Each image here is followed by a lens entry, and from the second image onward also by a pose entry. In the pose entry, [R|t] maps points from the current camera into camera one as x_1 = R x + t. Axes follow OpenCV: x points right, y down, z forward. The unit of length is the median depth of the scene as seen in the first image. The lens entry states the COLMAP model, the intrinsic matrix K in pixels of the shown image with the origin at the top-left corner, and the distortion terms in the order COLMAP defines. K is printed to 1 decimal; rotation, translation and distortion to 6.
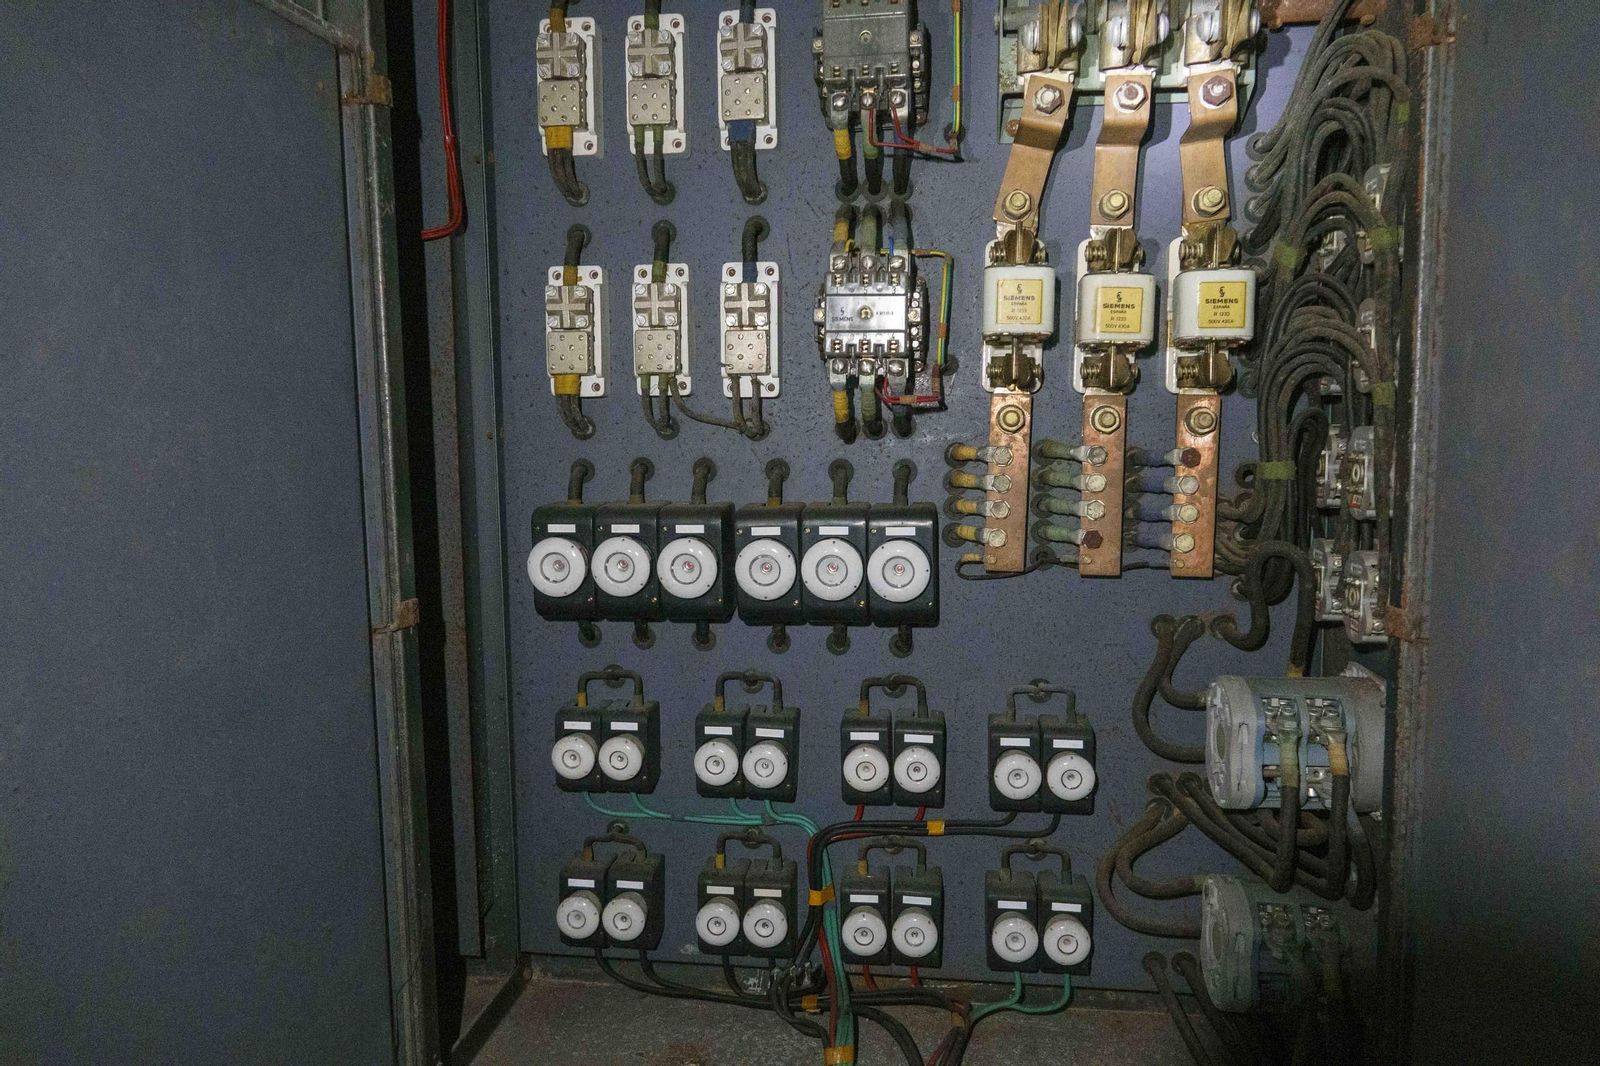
lens RADIAL K [[1112.7, 0, 799.6], [0, 1112.7, 534.5], [0, 0, 1]] dist [0.006119, -0.004970]
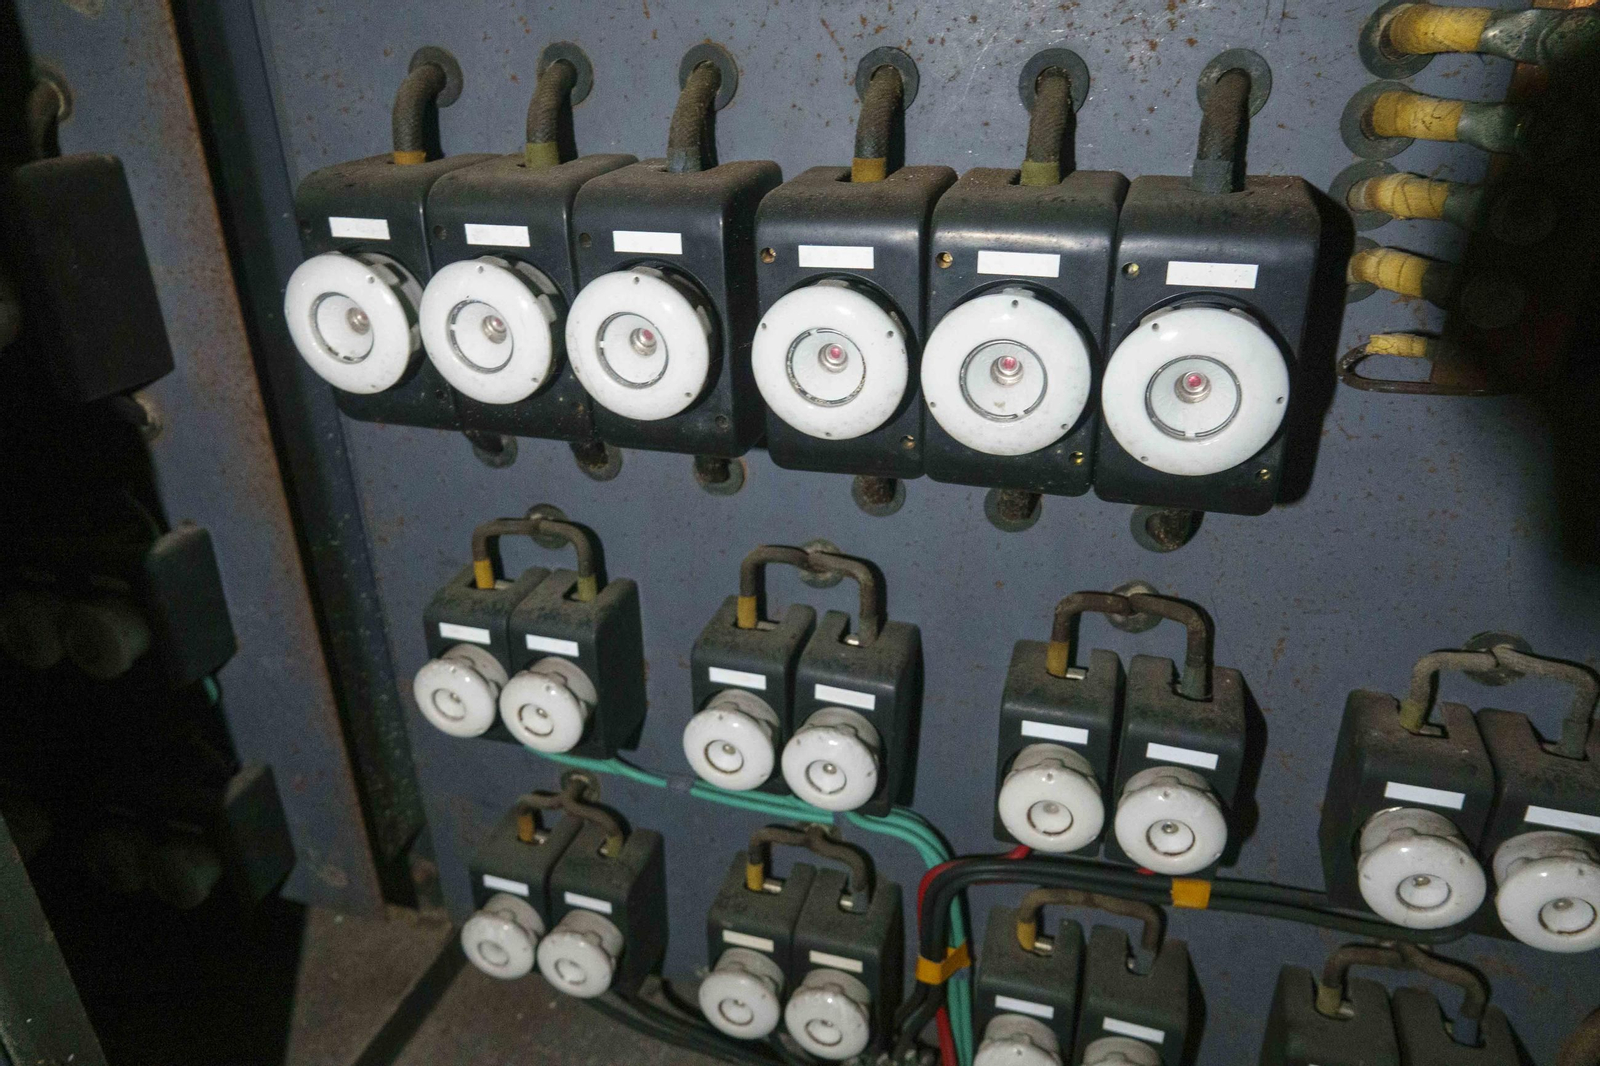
lens RADIAL K [[1112.7, 0, 804.0], [0, 1112.7, 528.6], [0, 0, 1]] dist [0.006119, -0.004970]
pose [[0.985187, 0.069442, -0.156794, 0.024858], [-0.012331, 0.940659, 0.339129, -0.044389], [0.171039, -0.332172, 0.927582, 0.616304]]
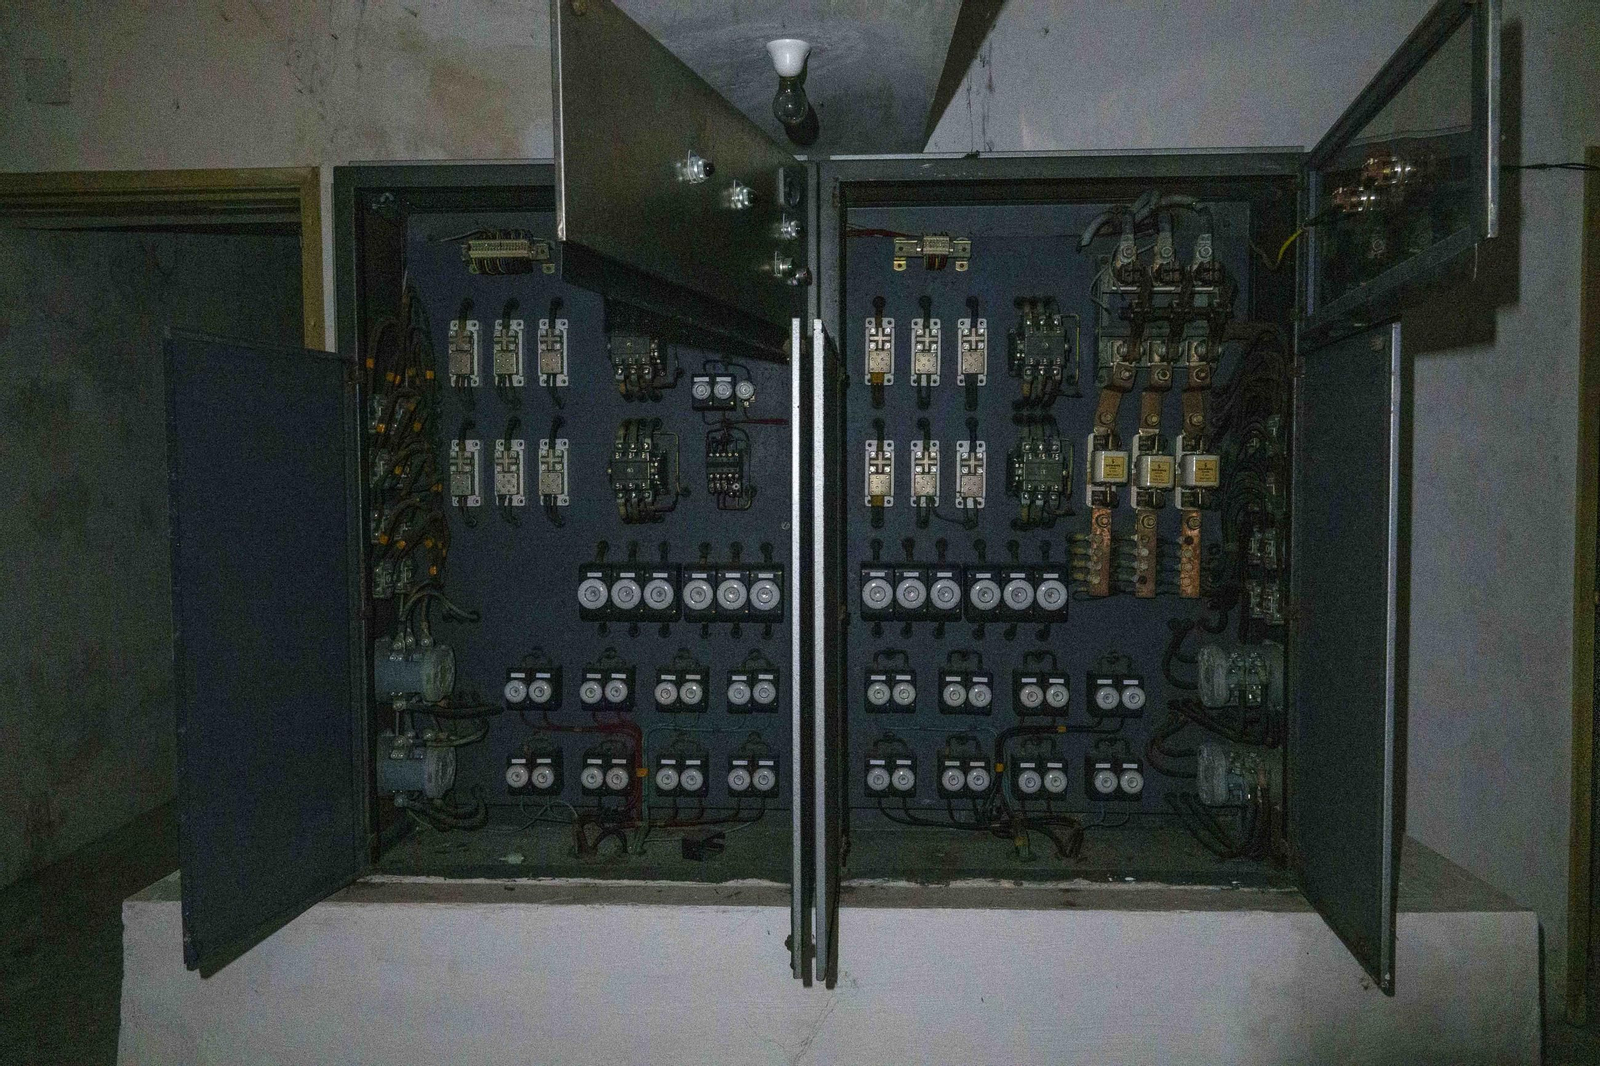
lens RADIAL K [[1112.7, 0, 798.6], [0, 1112.7, 530.7], [0, 0, 1]] dist [0.006119, -0.004970]
pose [[0.995157, 0.007037, 0.098042, -0.556168], [-0.000945, 0.998073, -0.062046, 0.040683], [-0.098290, 0.061653, 0.993246, -0.957114]]
